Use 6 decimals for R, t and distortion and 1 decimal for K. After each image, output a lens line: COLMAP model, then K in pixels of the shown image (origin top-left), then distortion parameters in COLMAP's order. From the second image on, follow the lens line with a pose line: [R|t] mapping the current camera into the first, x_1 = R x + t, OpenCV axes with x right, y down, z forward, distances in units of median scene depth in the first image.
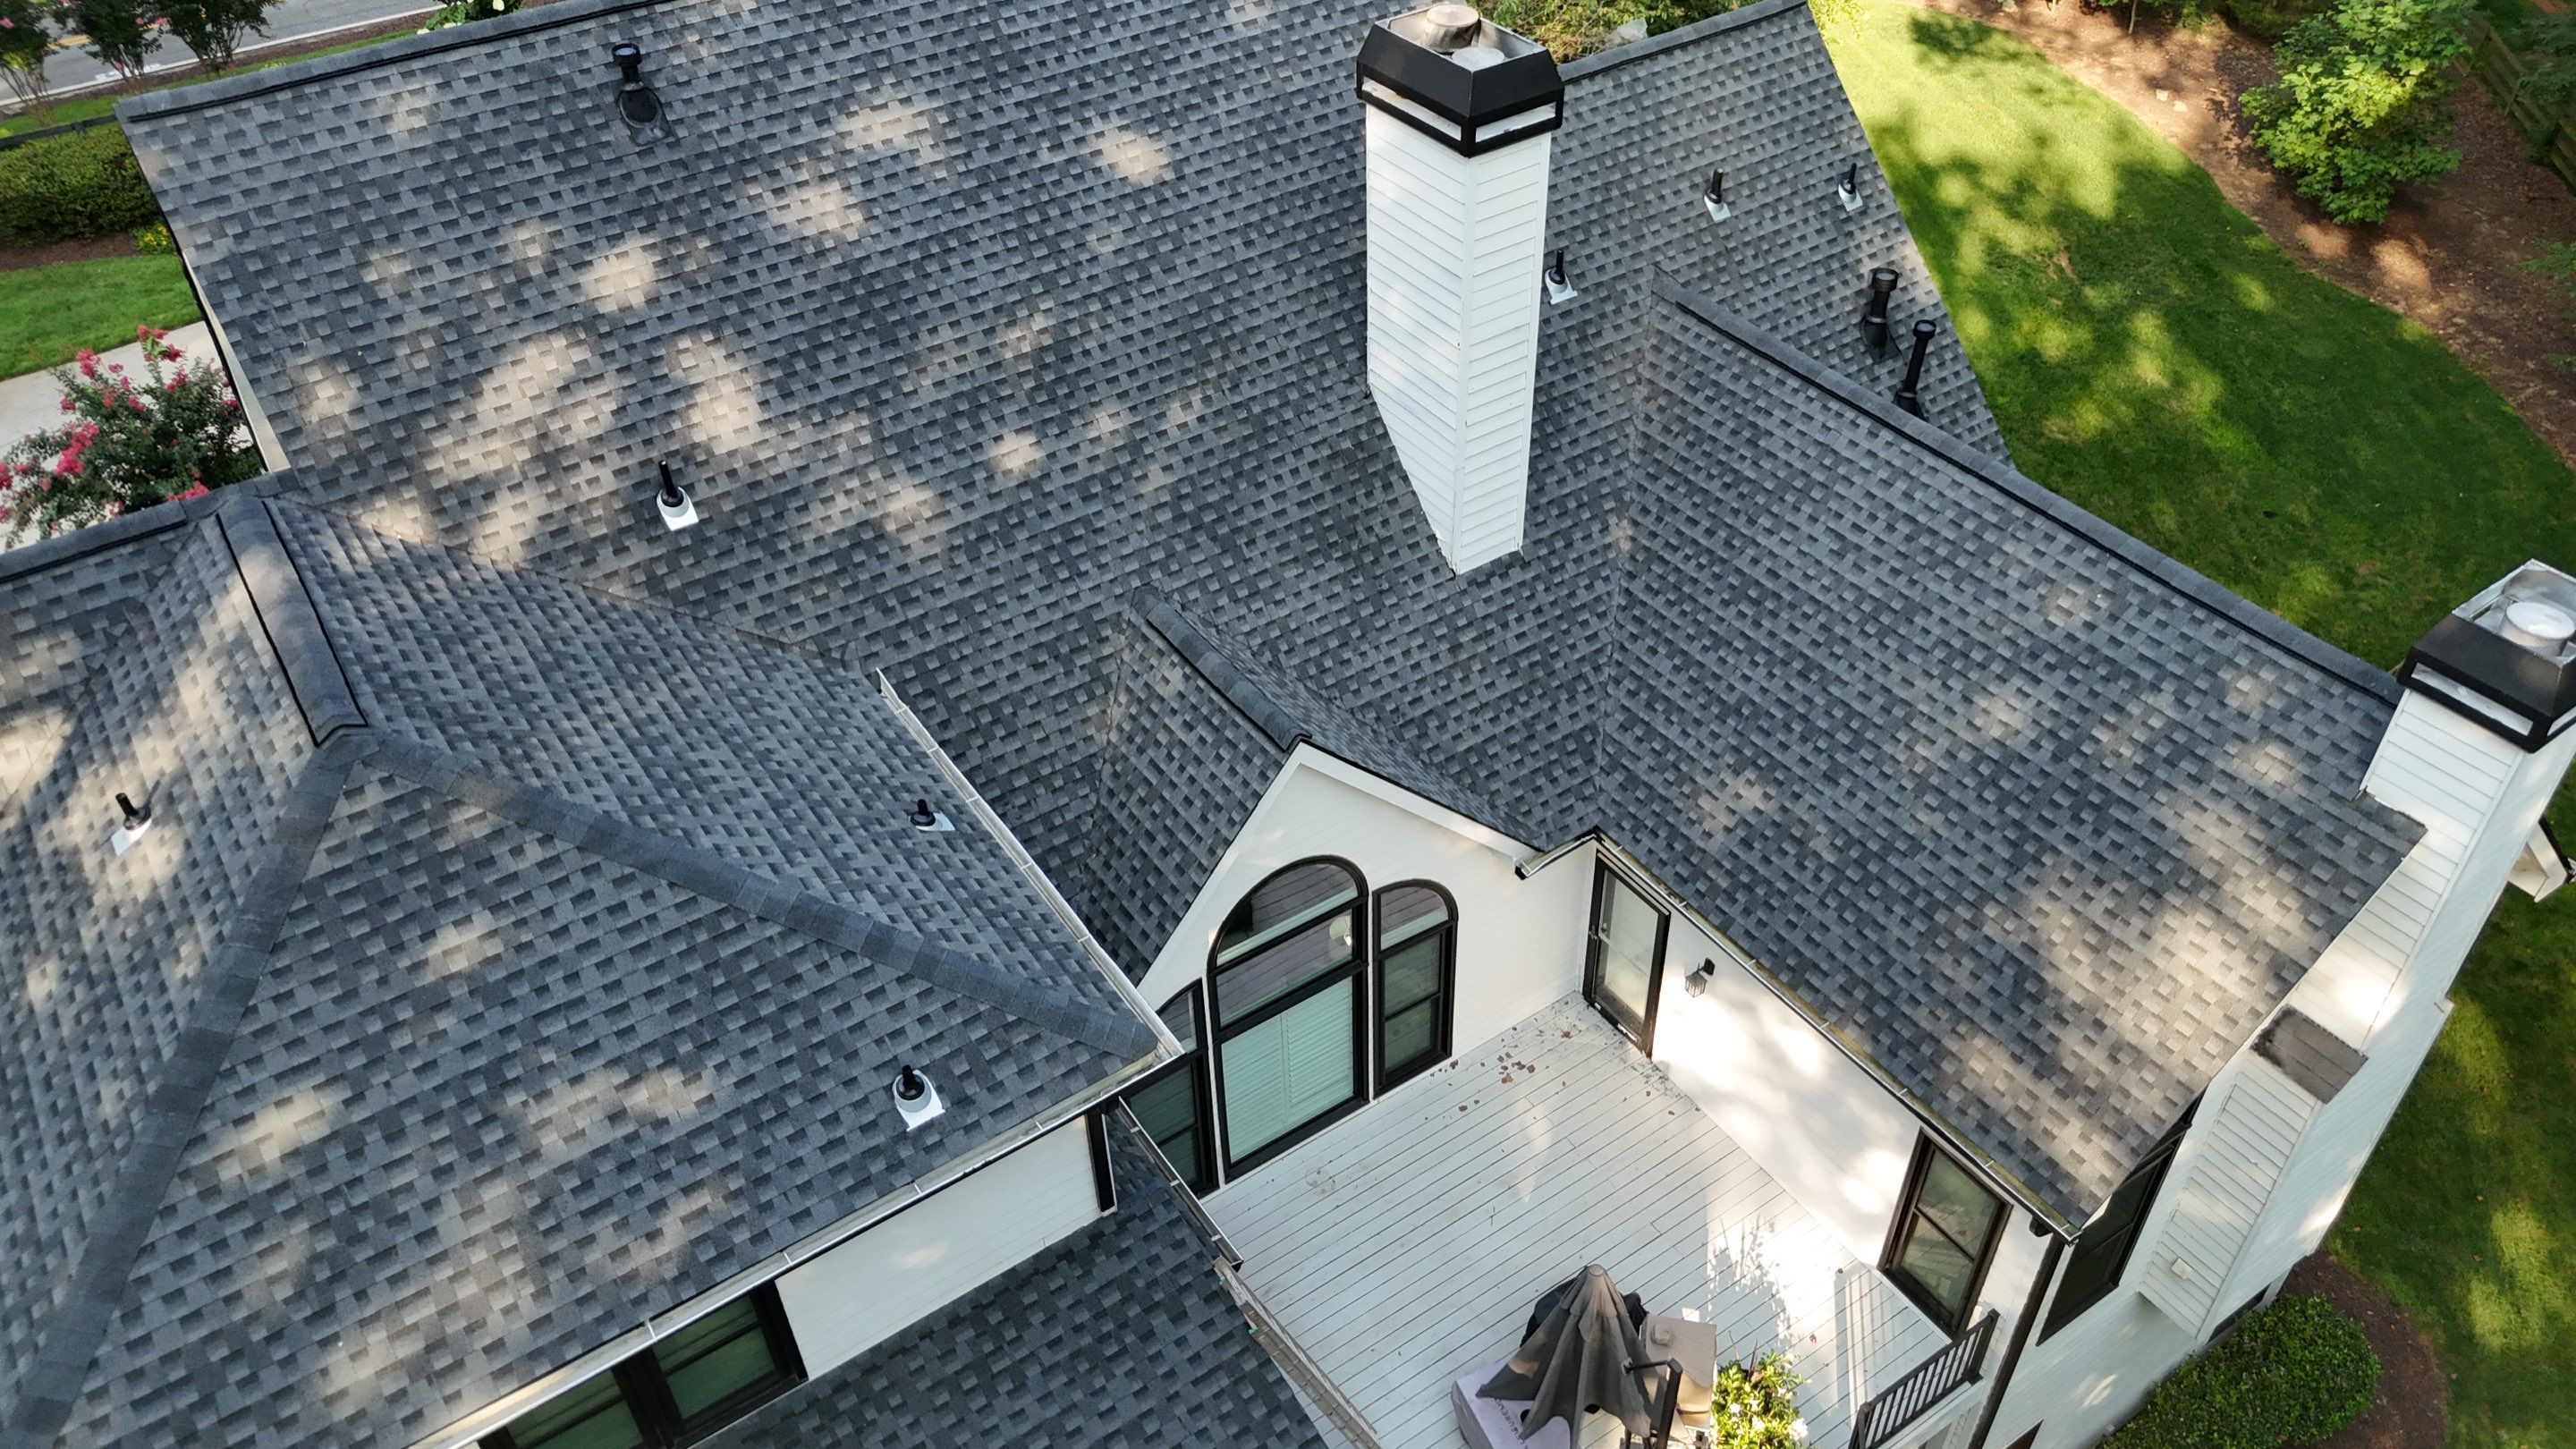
lens RADIAL K [[1918.3, 0, 1288.0], [0, 1918.3, 724.5], [0, 0, 1]] dist [0.087348, -0.157238]
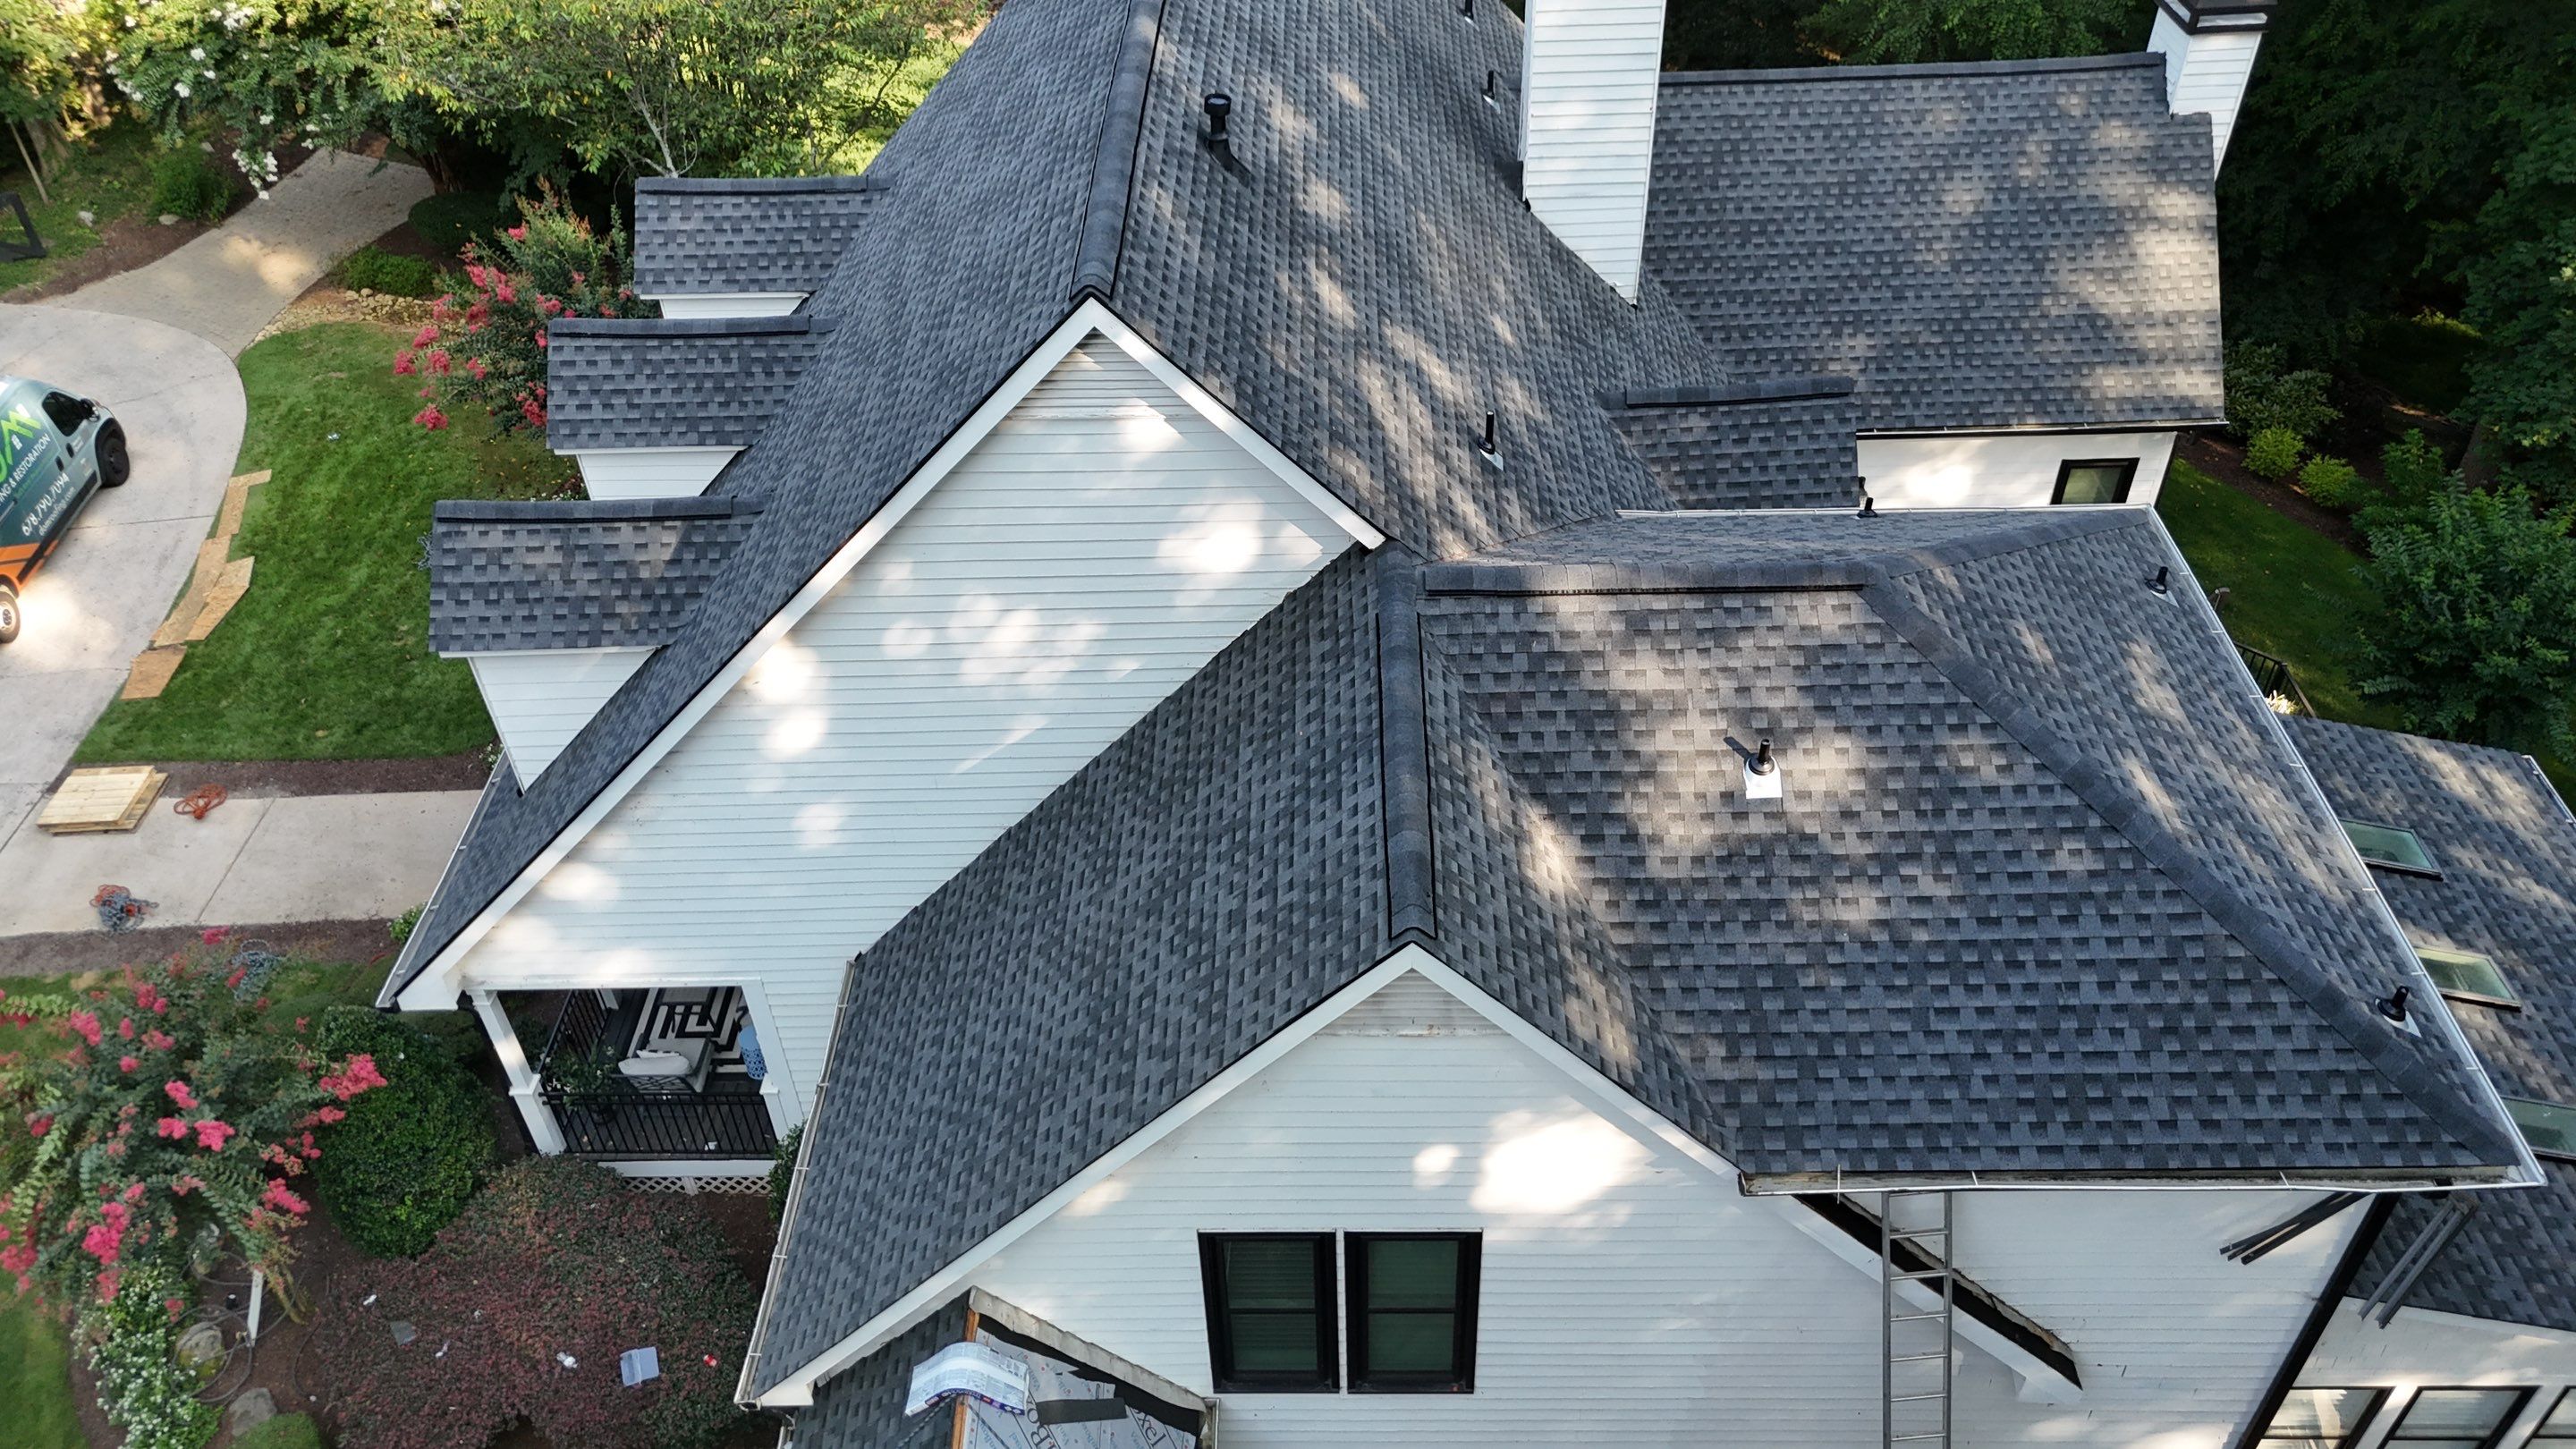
lens RADIAL K [[1918.3, 0, 1288.0], [0, 1918.3, 724.5], [0, 0, 1]] dist [0.087348, -0.157238]
pose [[0.571593, -0.530135, 0.626290, -1.124660], [0.552459, 0.812987, 0.183958, -0.247140], [-0.606688, 0.240850, 0.757576, 0.285335]]
